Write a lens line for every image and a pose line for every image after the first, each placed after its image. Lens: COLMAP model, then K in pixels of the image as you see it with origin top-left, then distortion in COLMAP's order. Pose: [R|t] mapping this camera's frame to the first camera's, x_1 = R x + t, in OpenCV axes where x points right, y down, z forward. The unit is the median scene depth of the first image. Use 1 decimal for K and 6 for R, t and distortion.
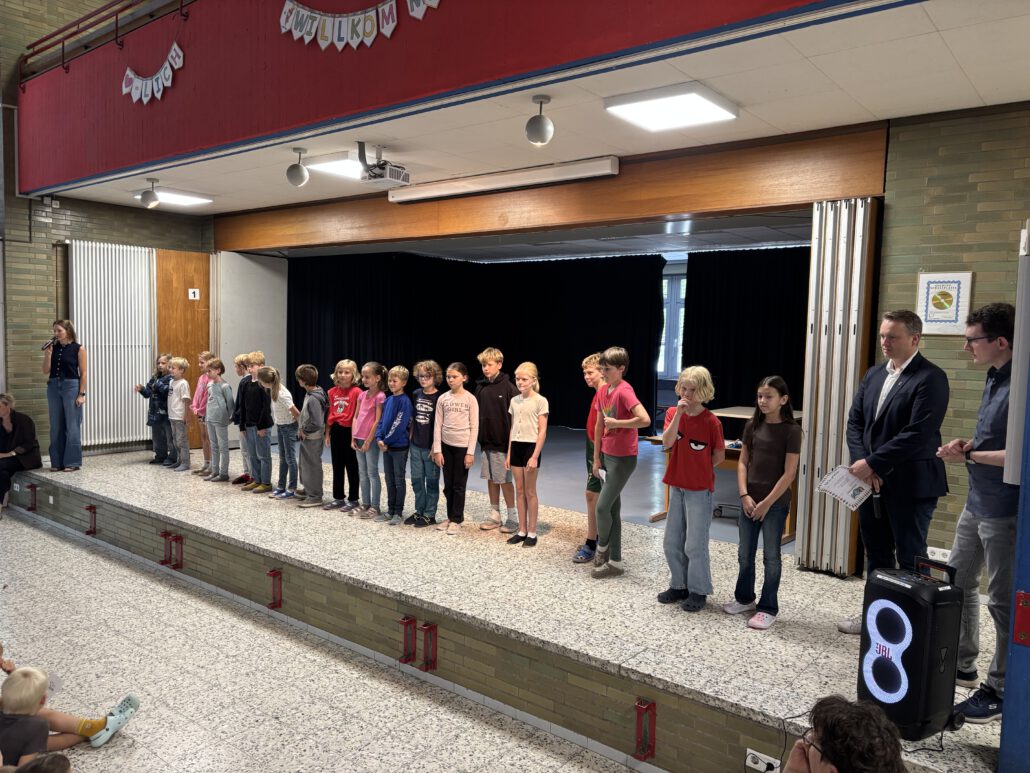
lens RADIAL K [[778.5, 0, 516.6], [0, 778.5, 390.4], [0, 0, 1]] dist [0.045610, -0.052345]
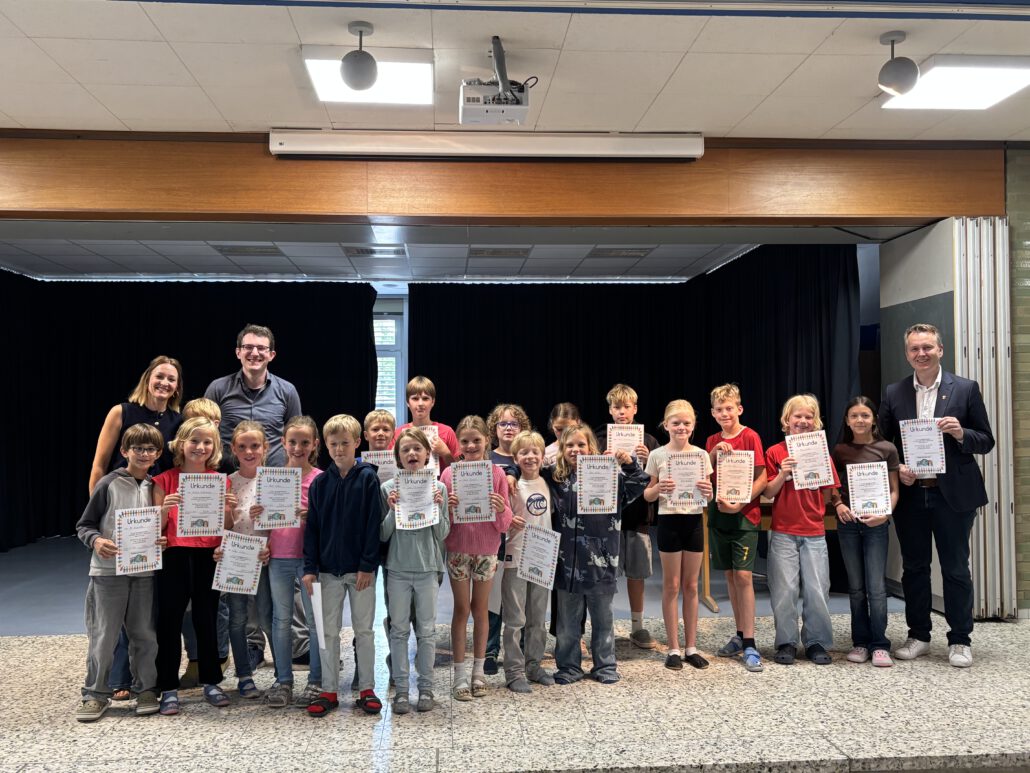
lens RADIAL K [[968.2, 0, 519.4], [0, 968.2, 391.1], [0, 0, 1]] dist [0.016465, 0.014940]
pose [[0.724849, -0.012324, 0.688798, -0.814097], [0.077480, 0.994955, -0.063733, -0.001901], [-0.684537, 0.099565, 0.722147, 0.558607]]
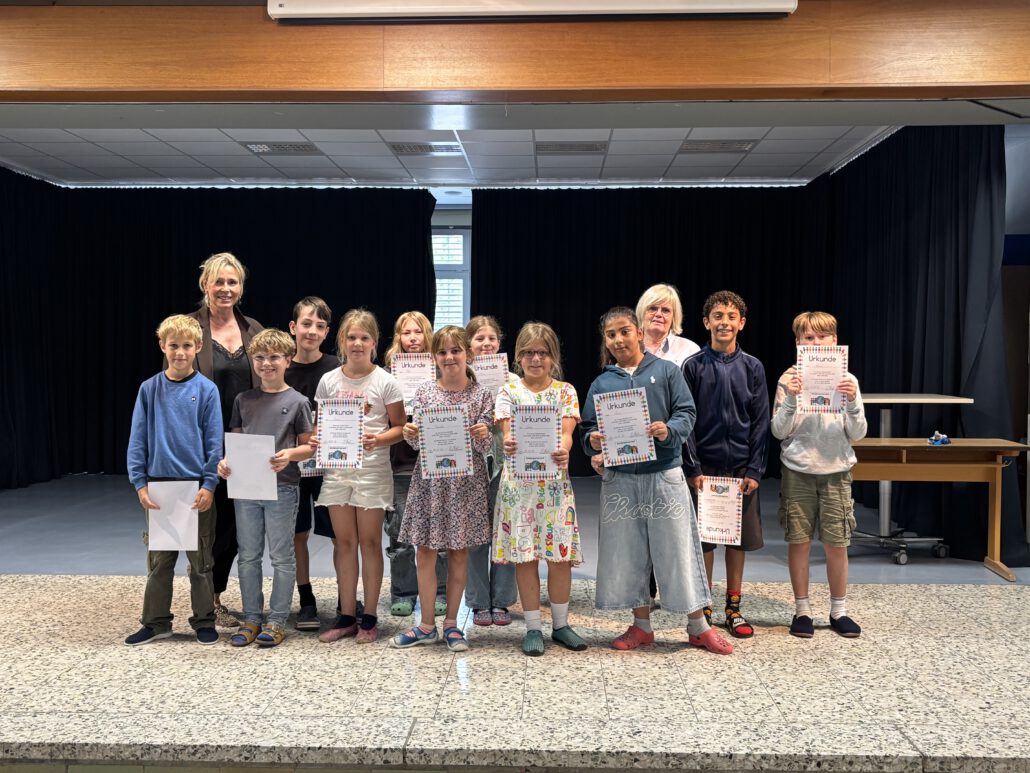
lens RADIAL K [[1101.9, 0, 515.0], [0, 1101.9, 386.5], [0, 0, 1]] dist [0.044240, -0.056491]
pose [[0.799027, -0.036236, 0.600203, -0.714621], [0.060365, 0.997974, -0.020112, 0.025570], [-0.598258, 0.052301, 0.799595, 0.552311]]
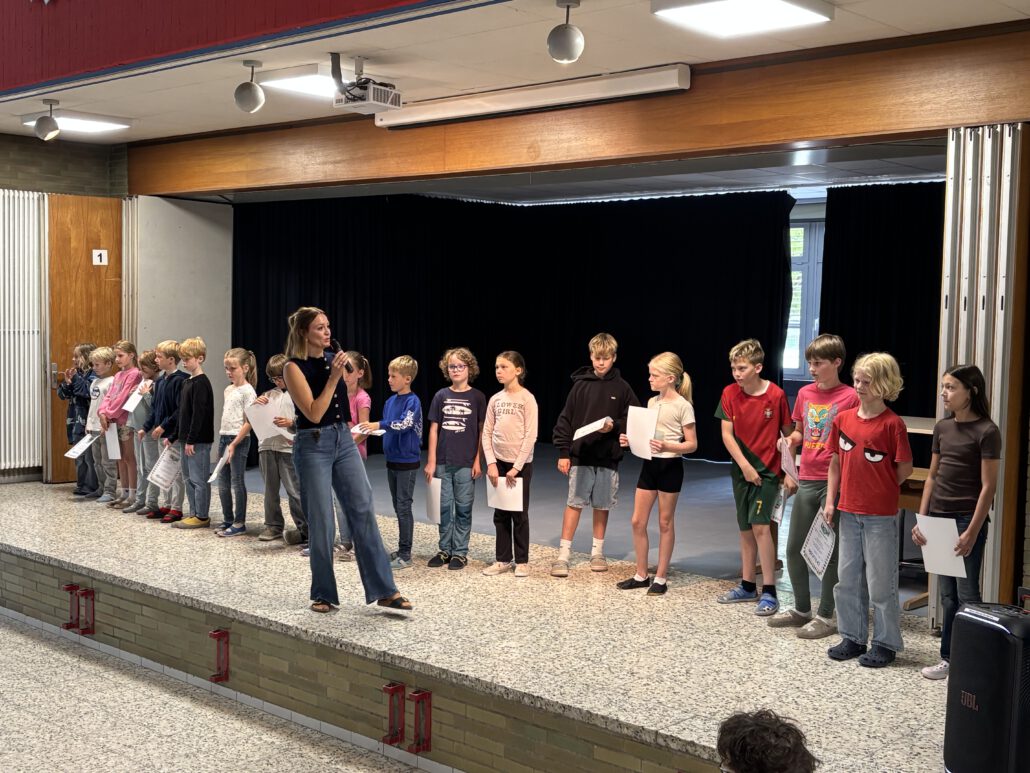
lens RADIAL K [[1270.9, 0, 513.8], [0, 1270.9, 391.5], [0, 0, 1]] dist [0.206322, -0.714792]
pose [[0.997969, -0.001721, -0.063671, 0.053603], [0.001039, 0.999942, -0.010755, 0.017434], [0.063686, 0.010667, 0.997913, -0.227742]]
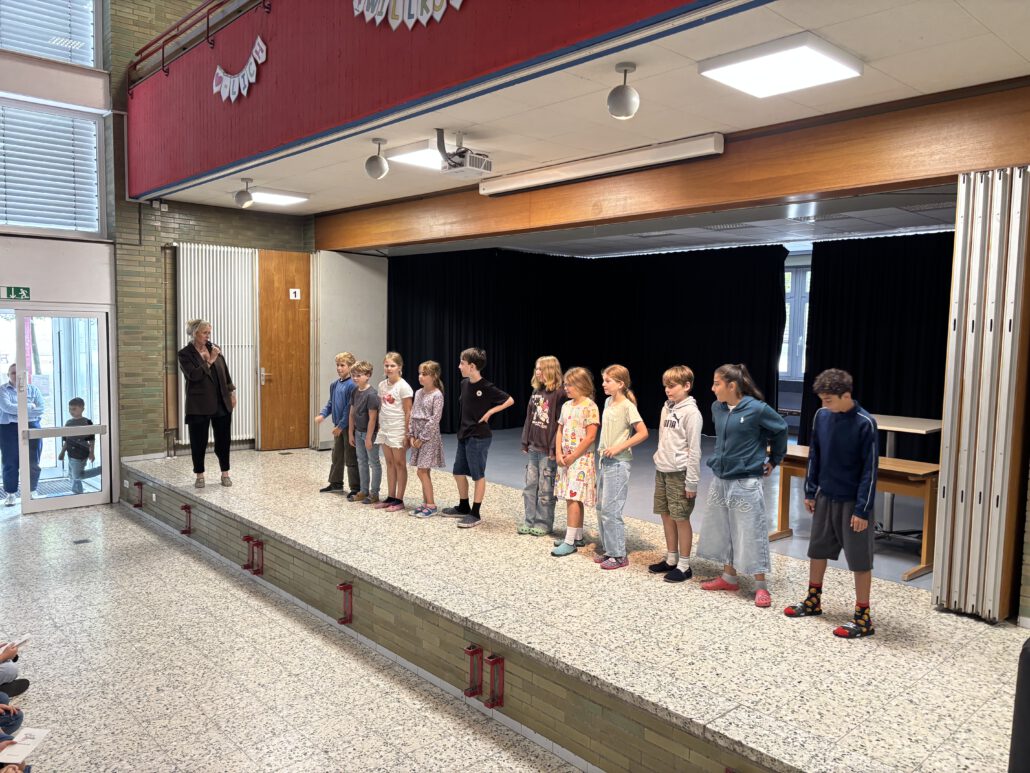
lens RADIAL K [[783.6, 0, 520.0], [0, 783.6, 387.5], [0, 0, 1]] dist [0.021922, -0.005959]
pose [[0.988766, 0.006006, -0.149352, 0.044795], [-0.006198, 0.999980, -0.000823, -0.008770], [0.149344, 0.001739, 0.988784, 0.098683]]
